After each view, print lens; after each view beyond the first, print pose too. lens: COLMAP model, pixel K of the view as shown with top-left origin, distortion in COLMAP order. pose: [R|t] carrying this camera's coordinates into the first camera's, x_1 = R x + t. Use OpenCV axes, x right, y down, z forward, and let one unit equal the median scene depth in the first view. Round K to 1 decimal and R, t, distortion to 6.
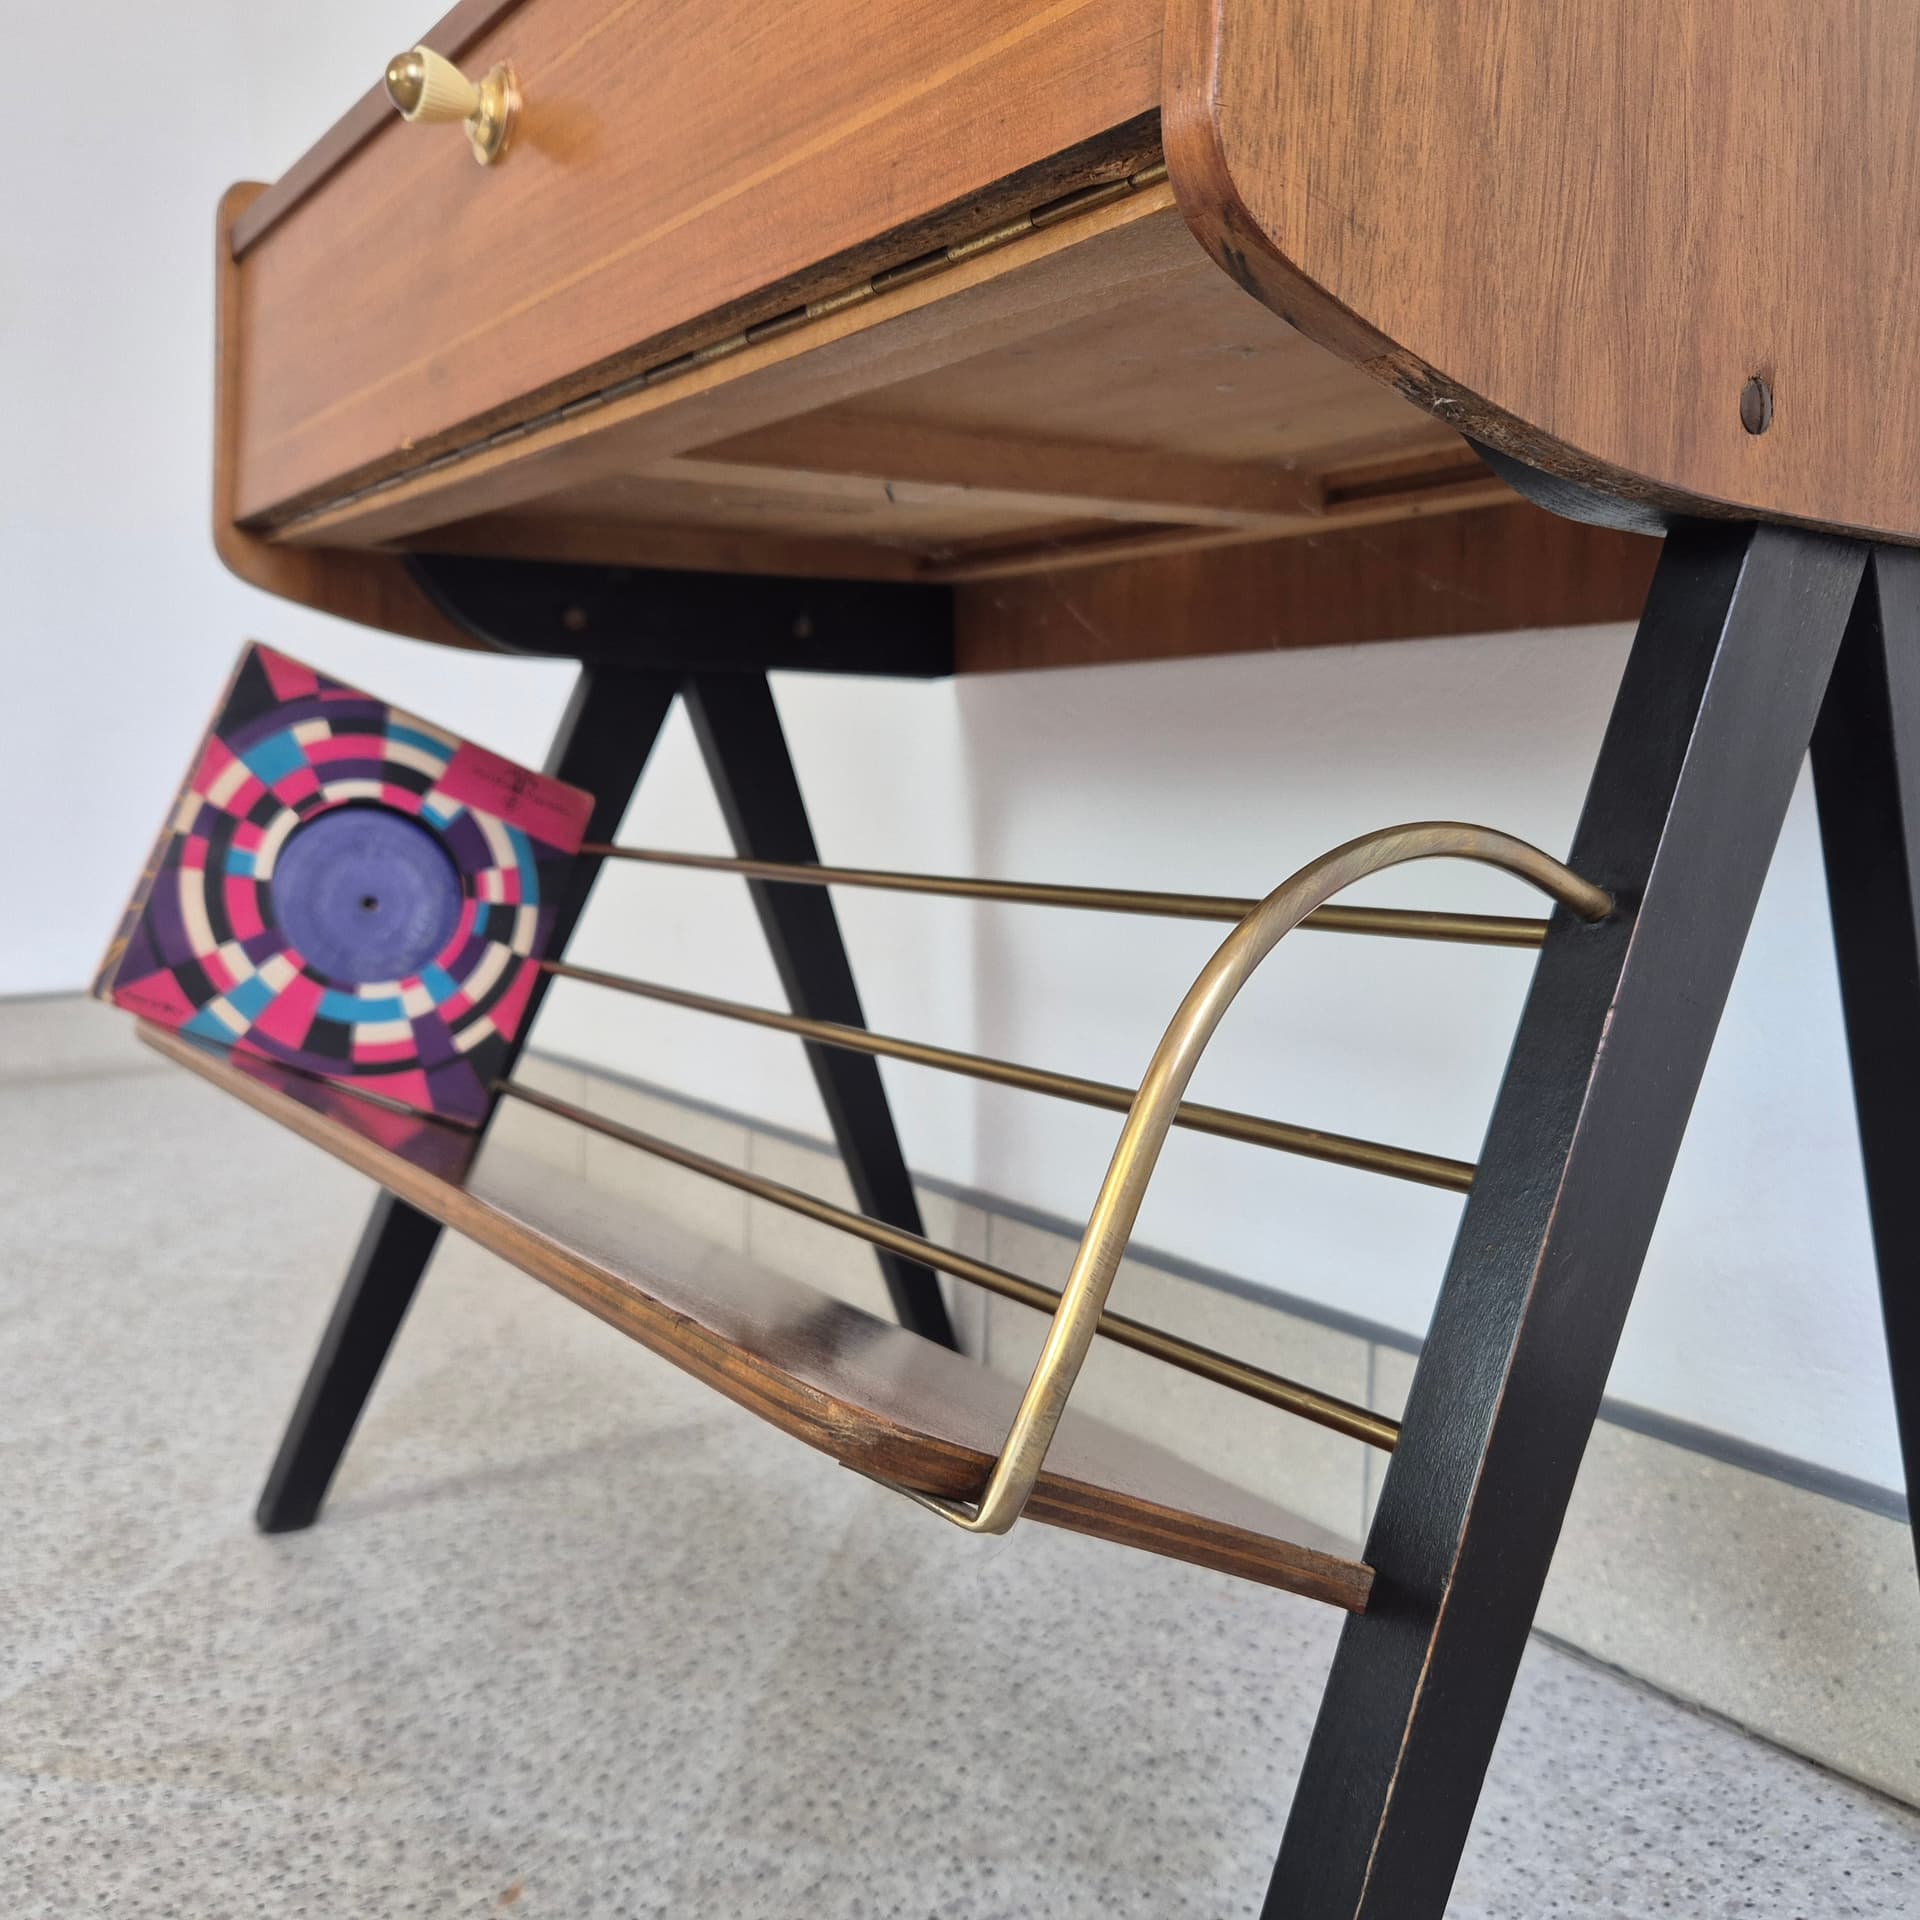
lens RADIAL K [[1748.5, 0, 957.4], [0, 1748.5, 950.2], [0, 0, 1]] dist [0.025541, -0.026726]
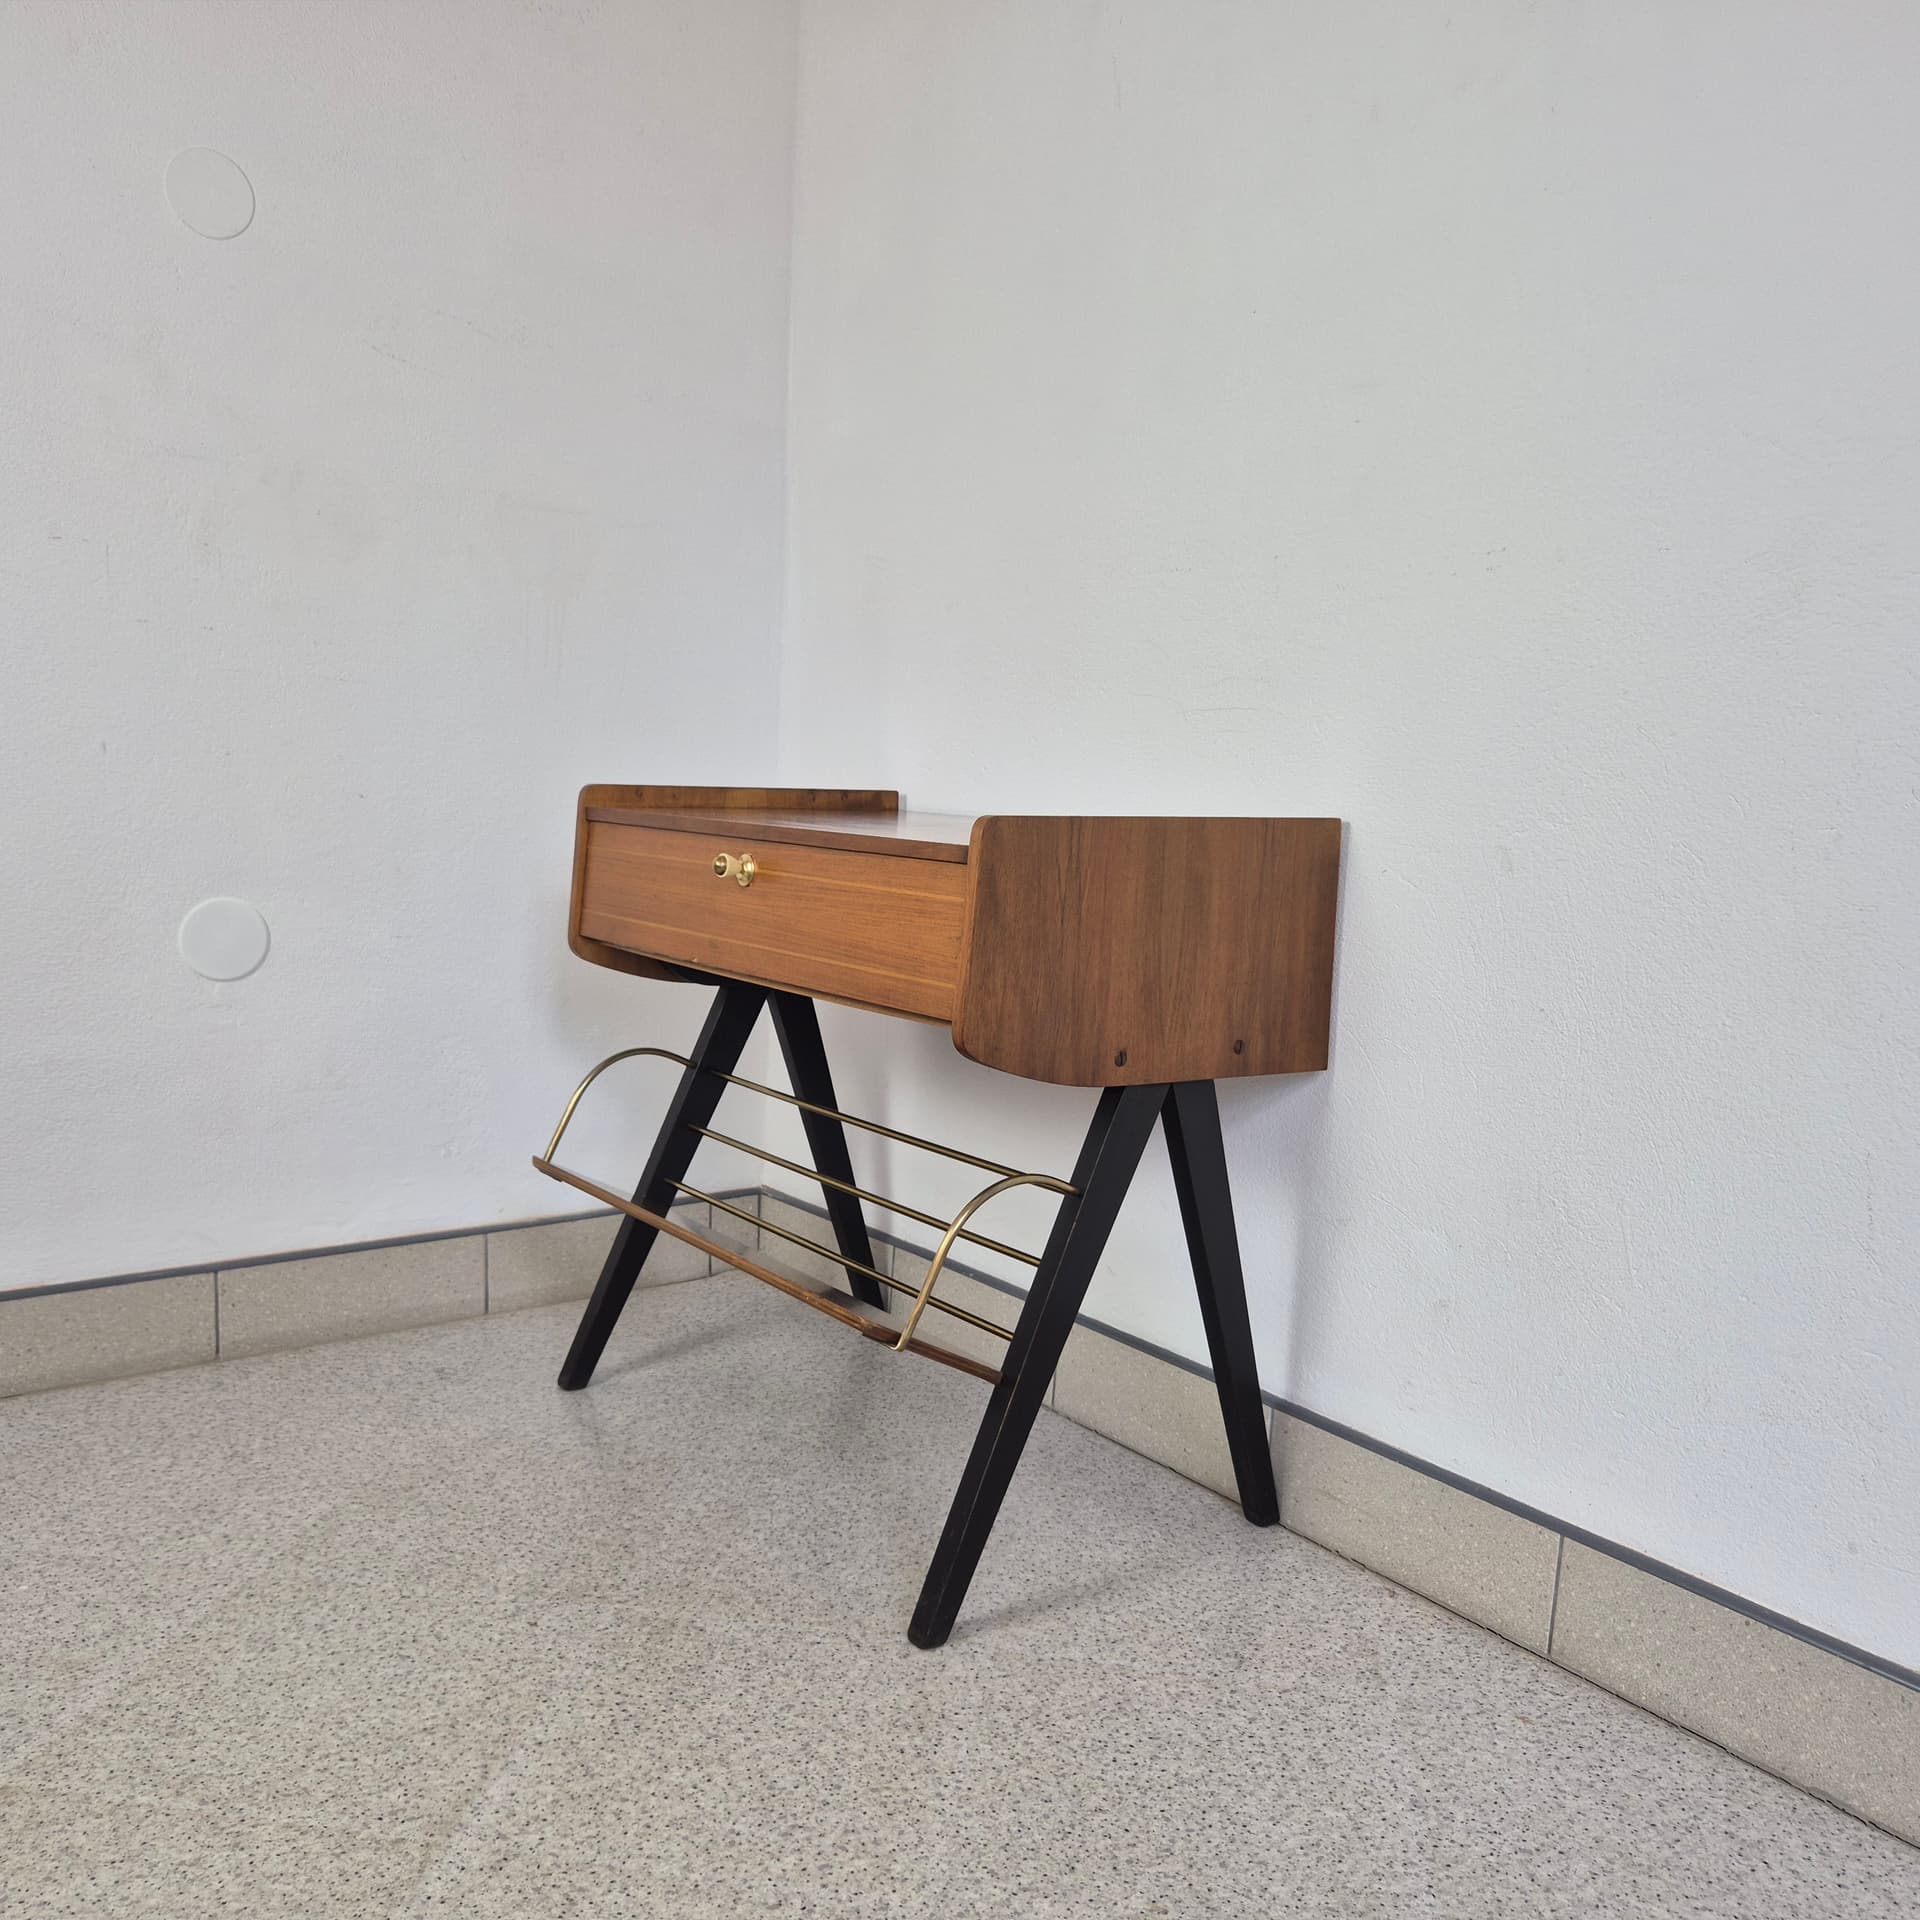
lens RADIAL K [[1748.5, 0, 964.4], [0, 1748.5, 969.3], [0, 0, 1]] dist [0.025541, -0.026726]
pose [[0.997539, 0.050586, 0.048541, -0.057351], [-0.050822, 0.998701, 0.003643, -0.481255], [-0.048294, -0.006101, 0.998815, -2.574466]]
